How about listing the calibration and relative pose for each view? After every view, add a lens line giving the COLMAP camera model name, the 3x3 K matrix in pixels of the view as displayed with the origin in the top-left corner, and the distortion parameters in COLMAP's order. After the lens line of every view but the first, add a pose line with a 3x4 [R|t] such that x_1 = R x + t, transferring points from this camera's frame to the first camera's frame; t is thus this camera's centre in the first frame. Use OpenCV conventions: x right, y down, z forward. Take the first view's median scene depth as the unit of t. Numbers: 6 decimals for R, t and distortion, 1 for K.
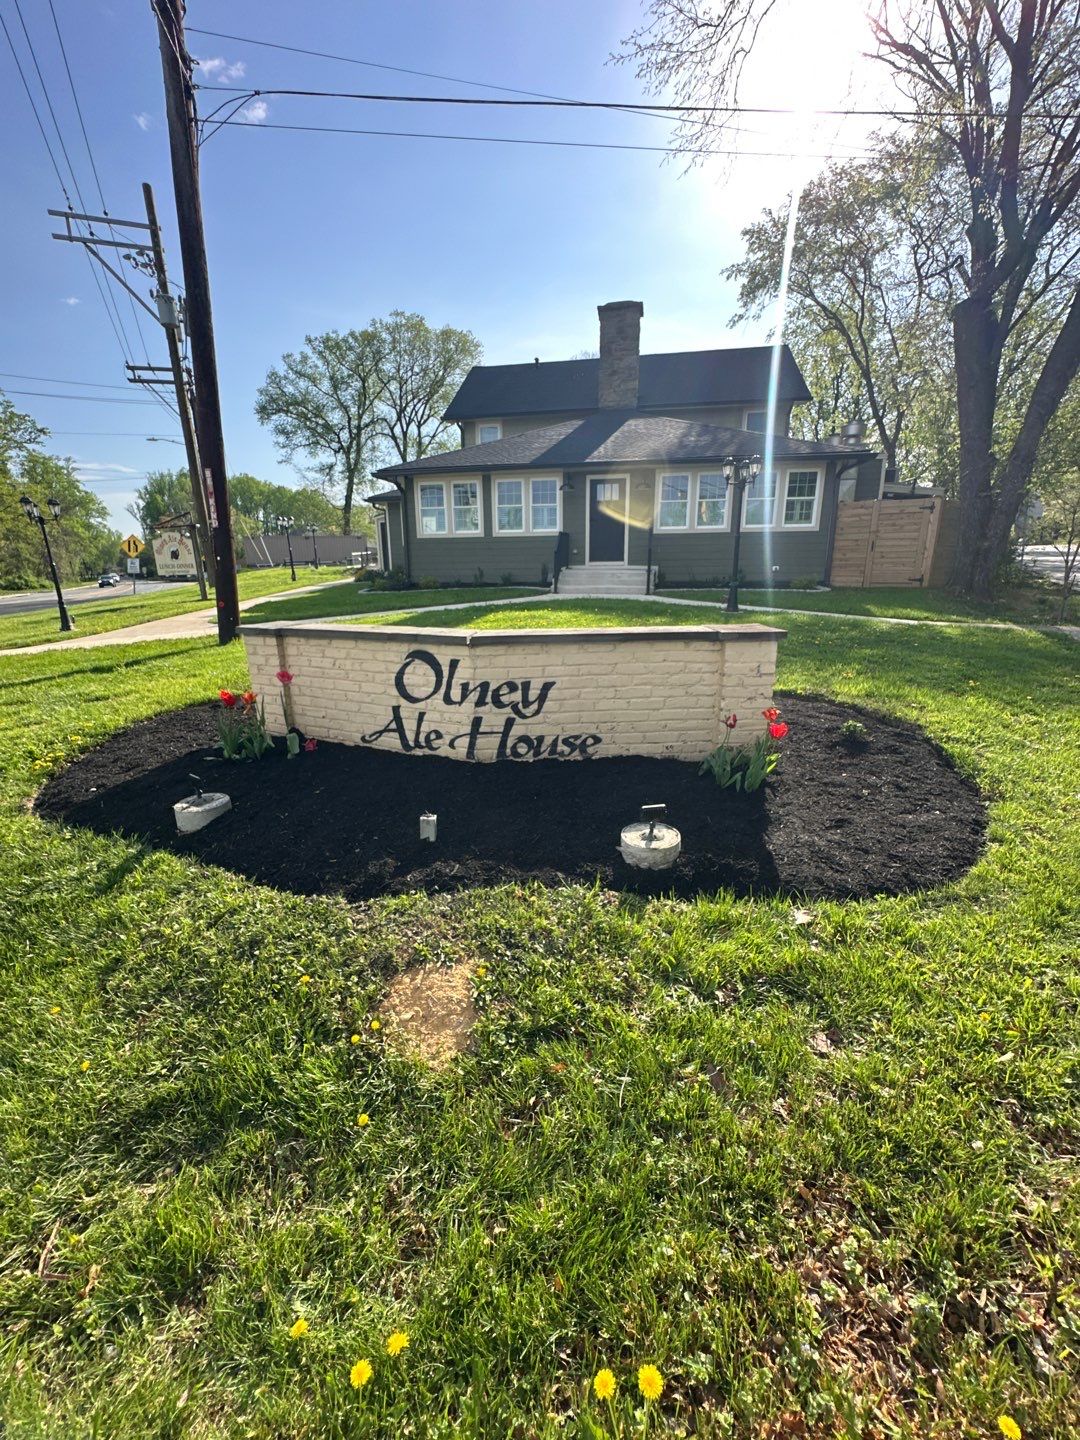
lens RADIAL K [[575.6, 0, 539.3], [0, 575.6, 719.0], [0, 0, 1]] dist [-0.009293, 0.004195]
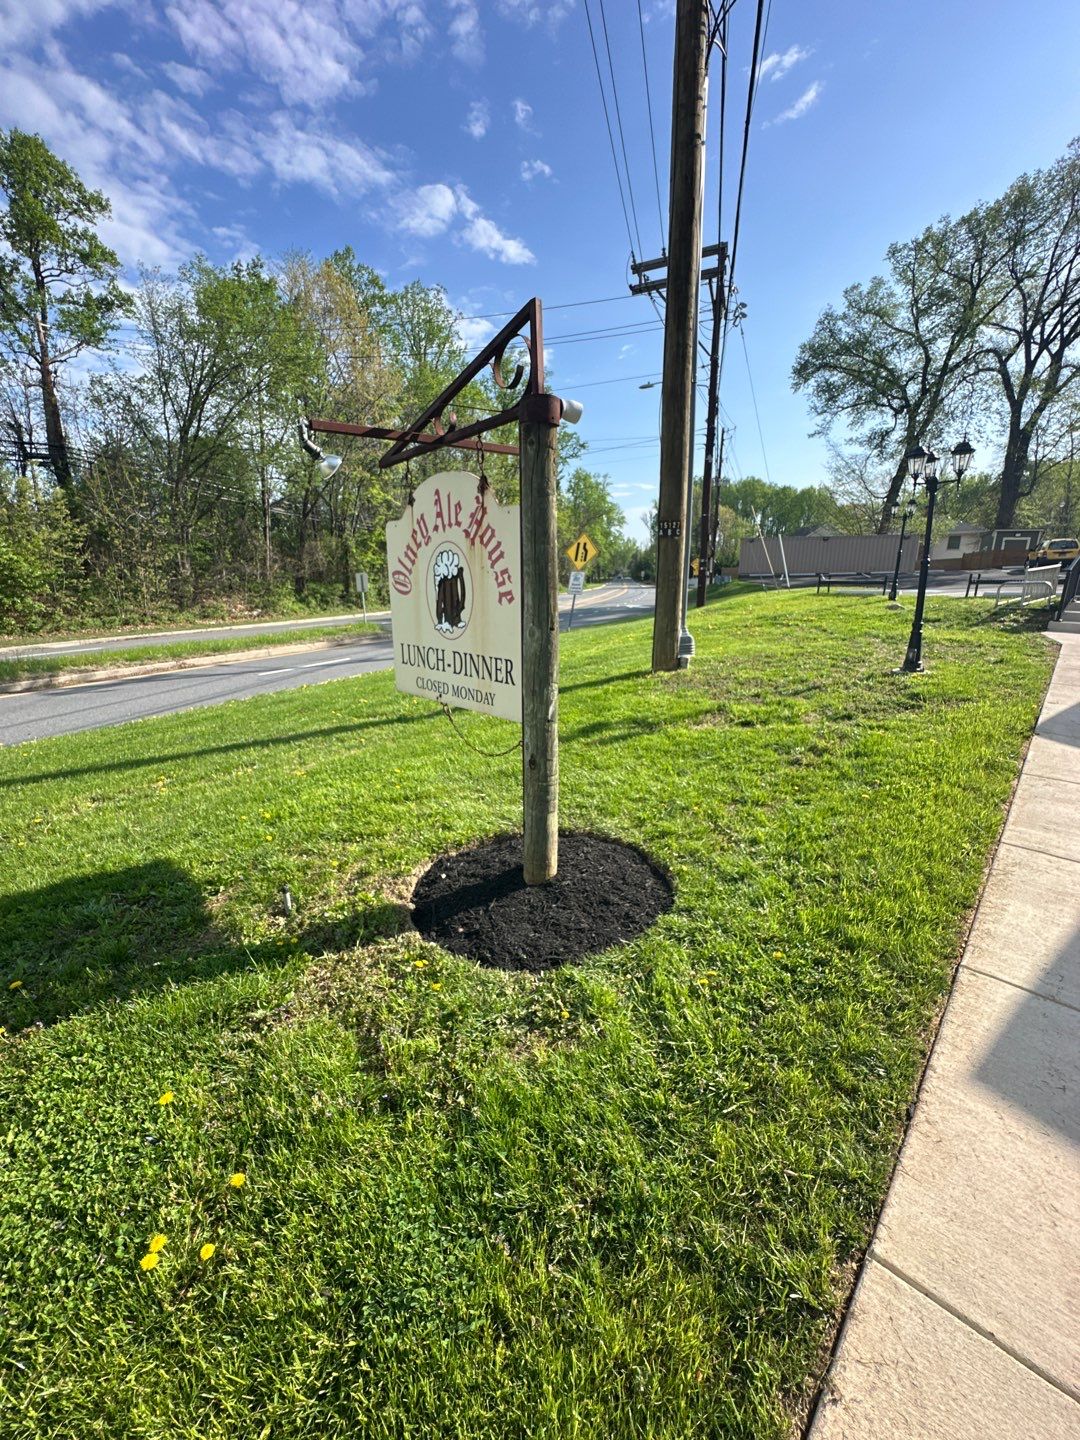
lens RADIAL K [[575.6, 0, 539.3], [0, 575.6, 719.0], [0, 0, 1]] dist [-0.009293, 0.004195]
pose [[0.716717, 0.188462, -0.671416, -0.130681], [-0.193664, 0.978709, 0.067987, -0.071950], [0.669934, 0.081302, 0.737956, 0.239134]]
